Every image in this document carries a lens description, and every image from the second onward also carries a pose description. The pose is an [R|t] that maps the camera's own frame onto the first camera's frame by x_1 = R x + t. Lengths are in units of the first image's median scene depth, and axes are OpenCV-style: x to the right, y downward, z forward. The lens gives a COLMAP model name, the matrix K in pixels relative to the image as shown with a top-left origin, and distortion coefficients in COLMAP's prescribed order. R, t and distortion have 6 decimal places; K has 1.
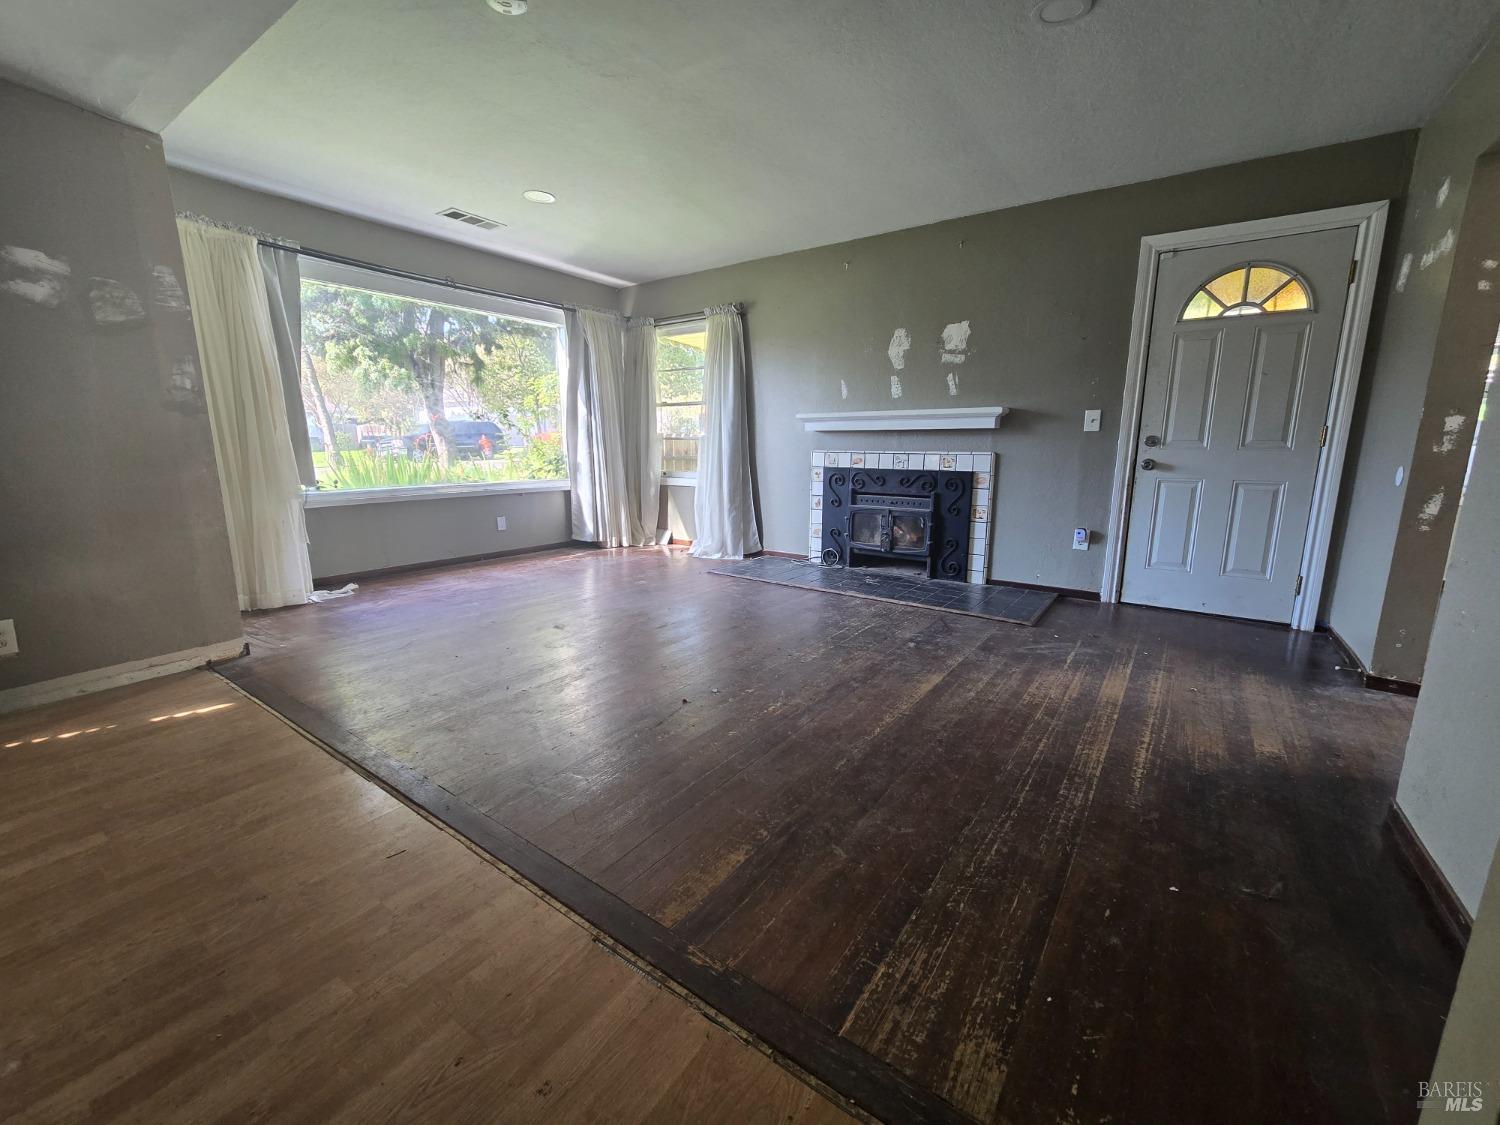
lens RADIAL K [[617.3, 0, 745.0], [0, 617.3, 556.8], [0, 0, 1]] dist [-0.000162, -0.000040]
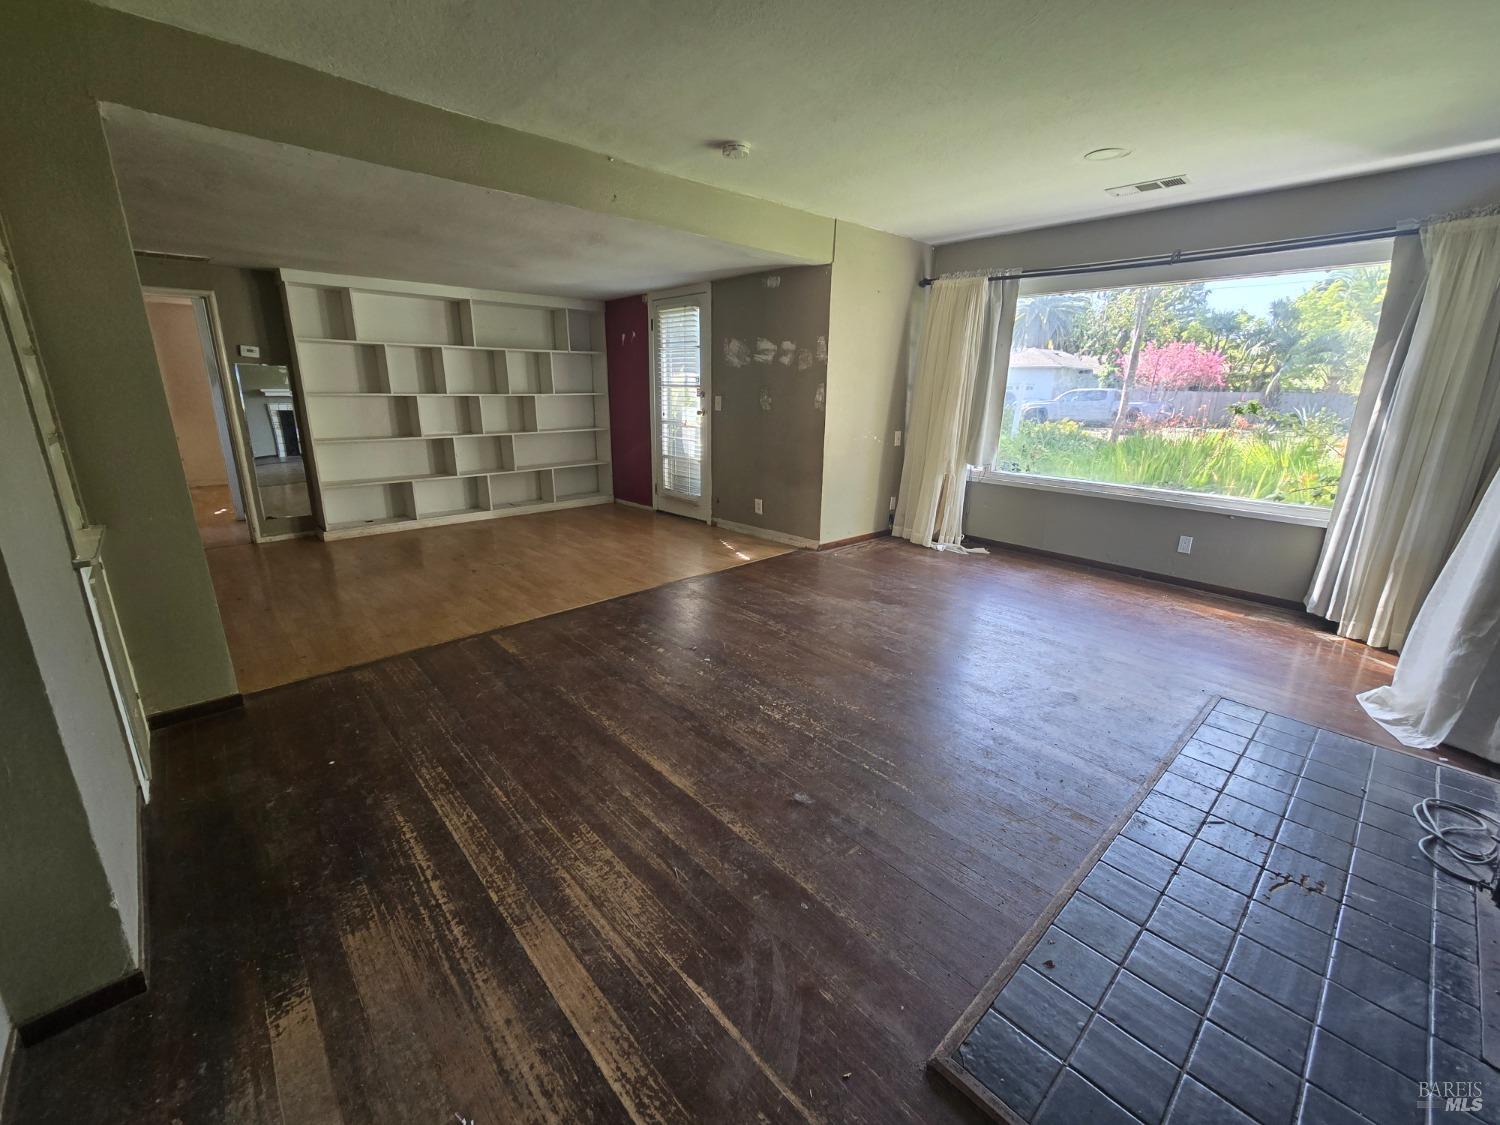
lens RADIAL K [[617.3, 0, 745.0], [0, 617.3, 556.8], [0, 0, 1]] dist [-0.000162, -0.000040]
pose [[-0.207315, 0.255572, -0.944300, 1.007574], [-0.194787, 0.935160, 0.295863, -0.340223], [0.958686, 0.245274, -0.144090, 1.162905]]
